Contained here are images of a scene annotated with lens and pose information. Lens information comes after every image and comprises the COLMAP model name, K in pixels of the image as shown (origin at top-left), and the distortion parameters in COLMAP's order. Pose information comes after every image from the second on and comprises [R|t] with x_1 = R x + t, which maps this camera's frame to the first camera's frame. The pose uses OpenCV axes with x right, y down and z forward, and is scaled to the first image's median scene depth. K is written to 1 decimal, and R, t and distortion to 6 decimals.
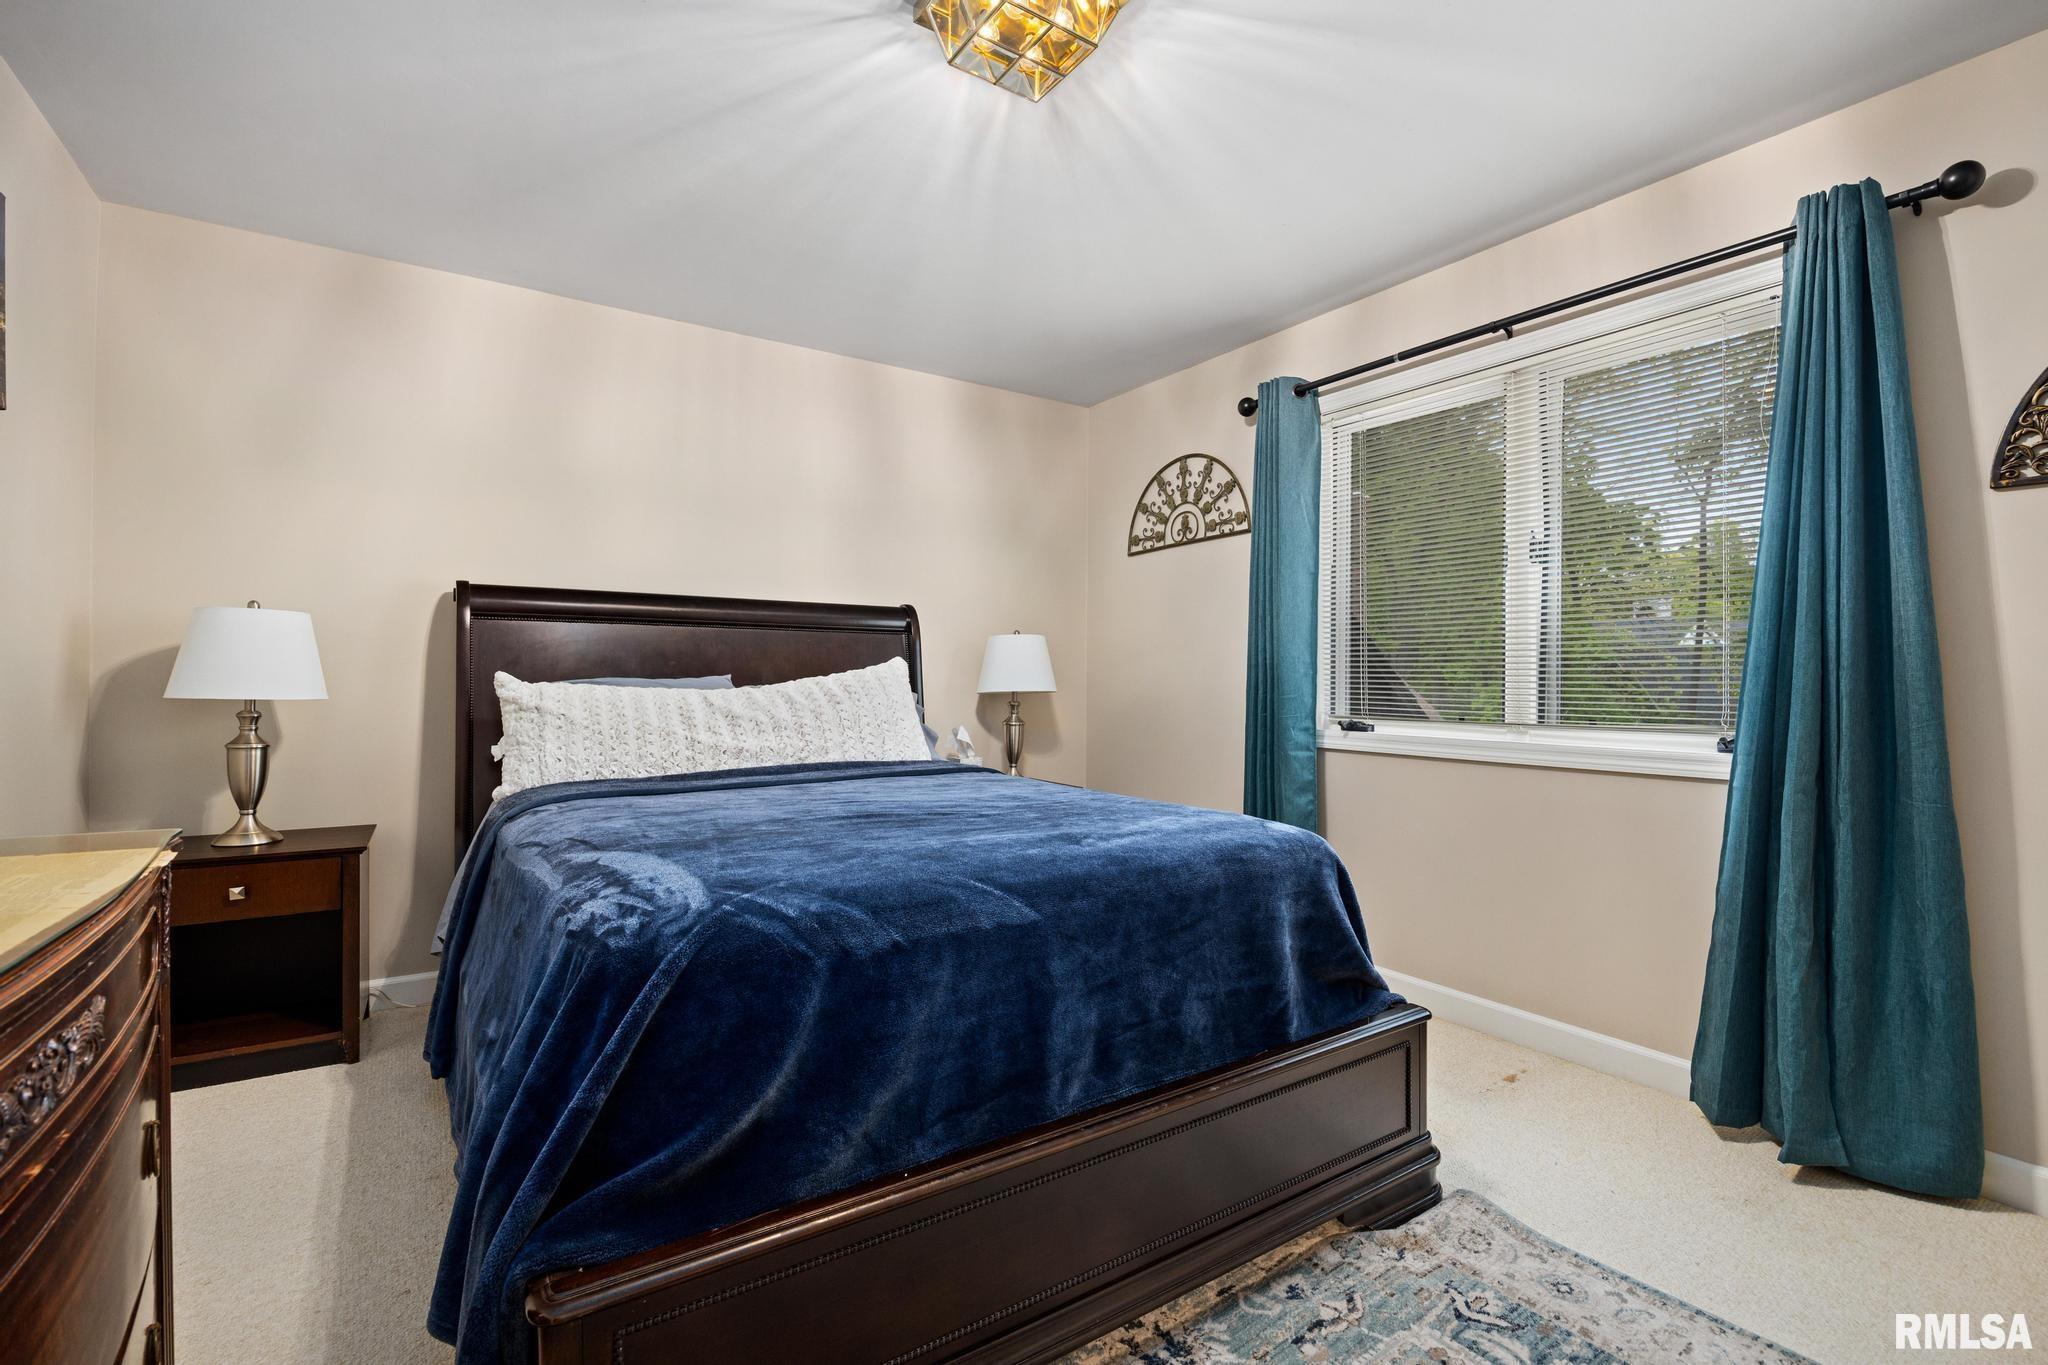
lens RADIAL K [[896.7, 0, 1036.7], [0, 896.7, 679.3], [0, 0, 1]] dist [-0.019475, 0.000097]
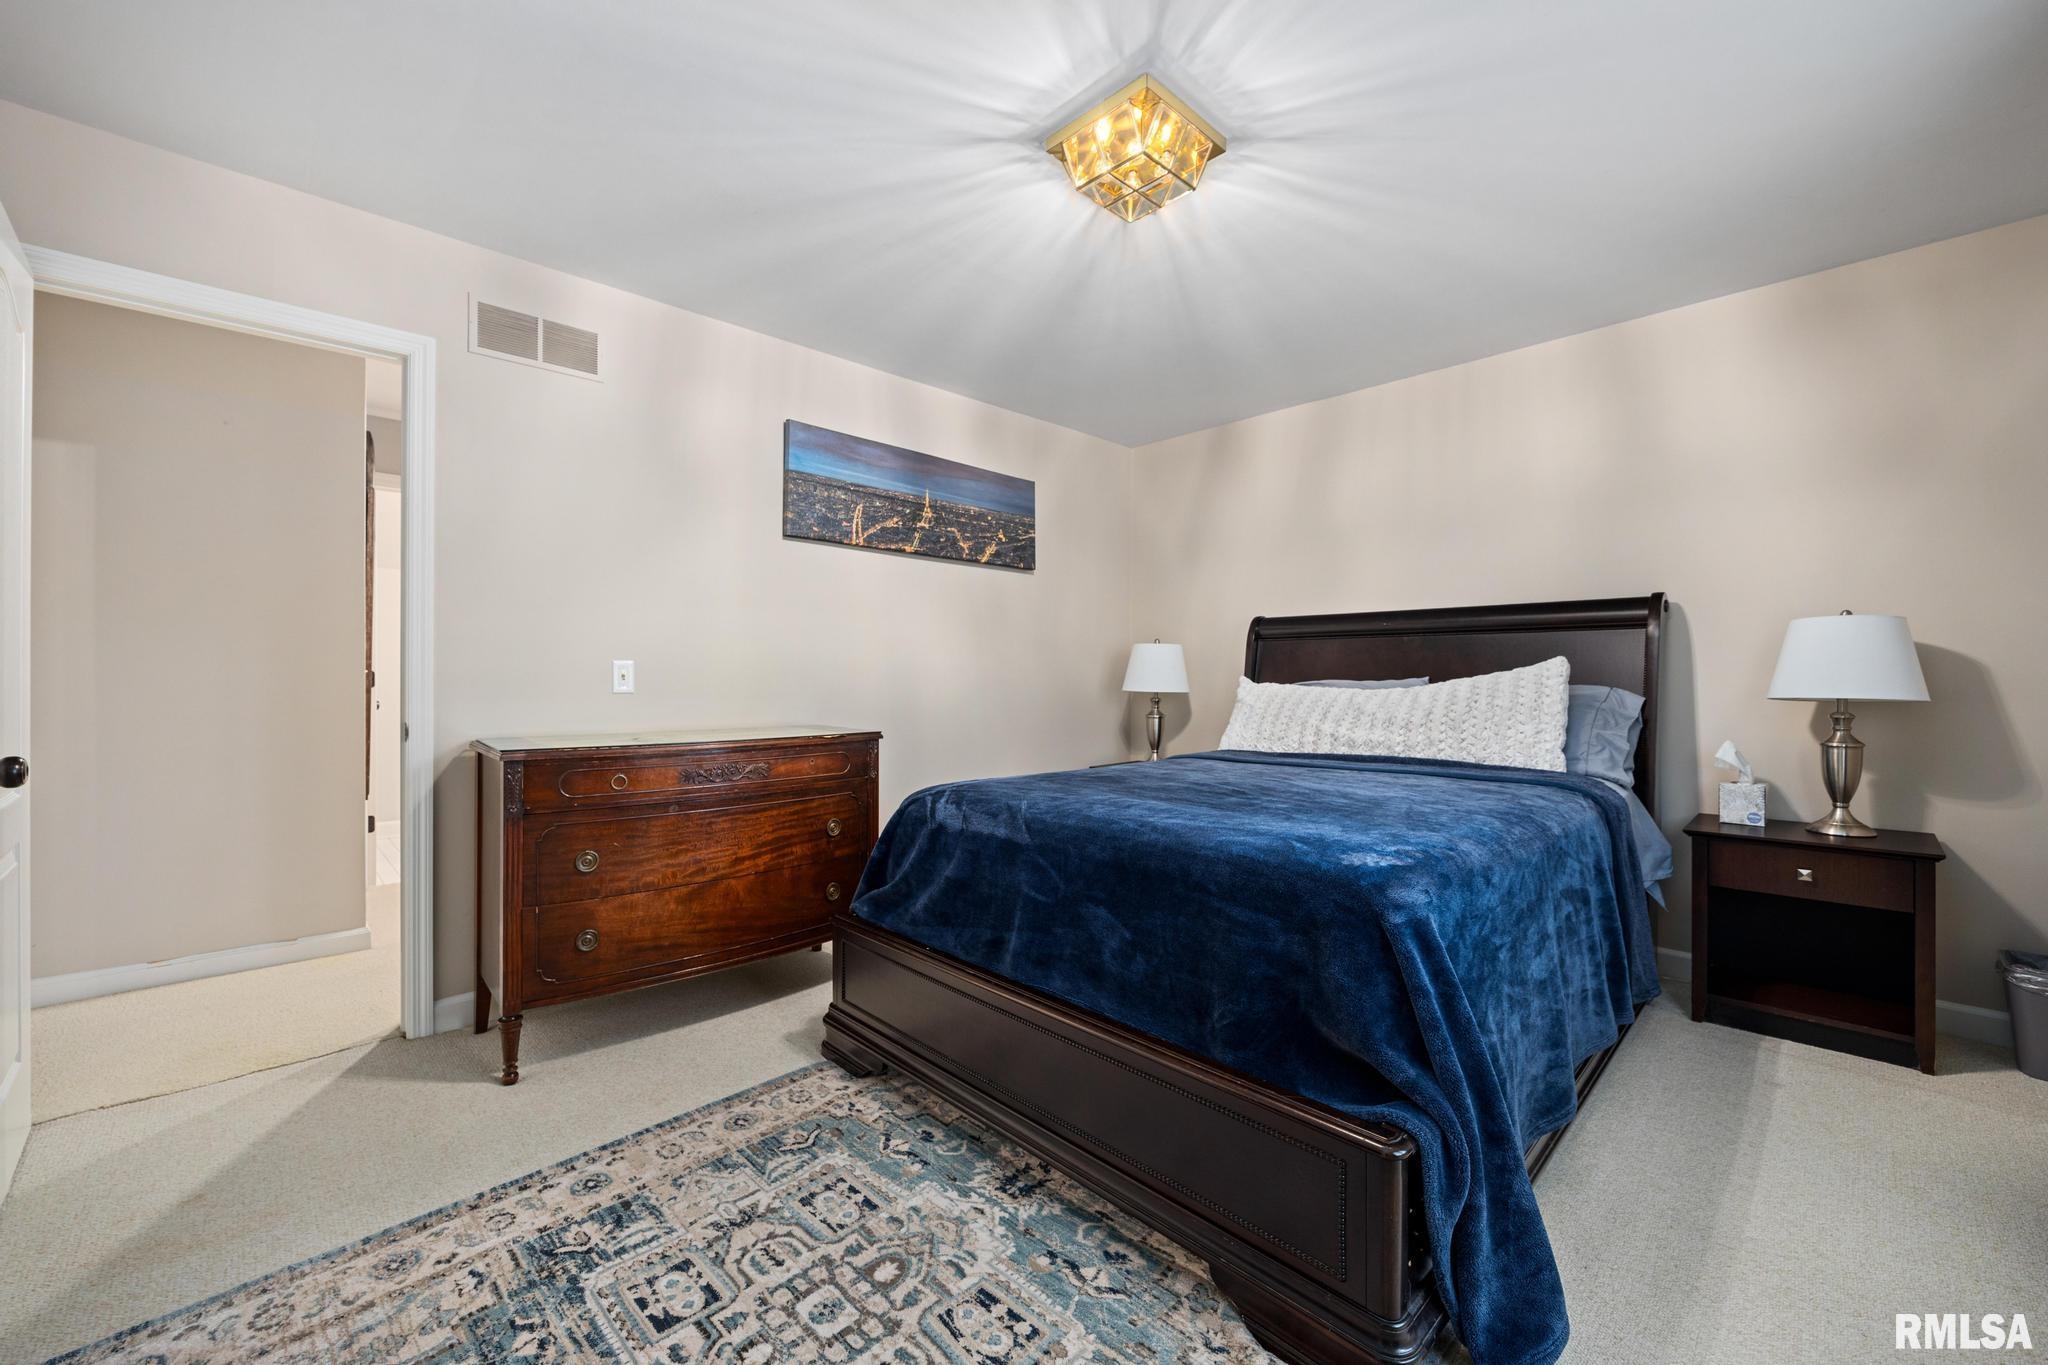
lens RADIAL K [[809.0, 0, 1057.4], [0, 809.0, 680.0], [0, 0, 1]] dist [-0.001984, -0.000276]
pose [[0.192247, -0.000574, -0.981346, 1.045749], [0.001306, 0.999999, -0.000329, -0.003053], [0.981346, -0.001218, 0.192247, 0.630791]]
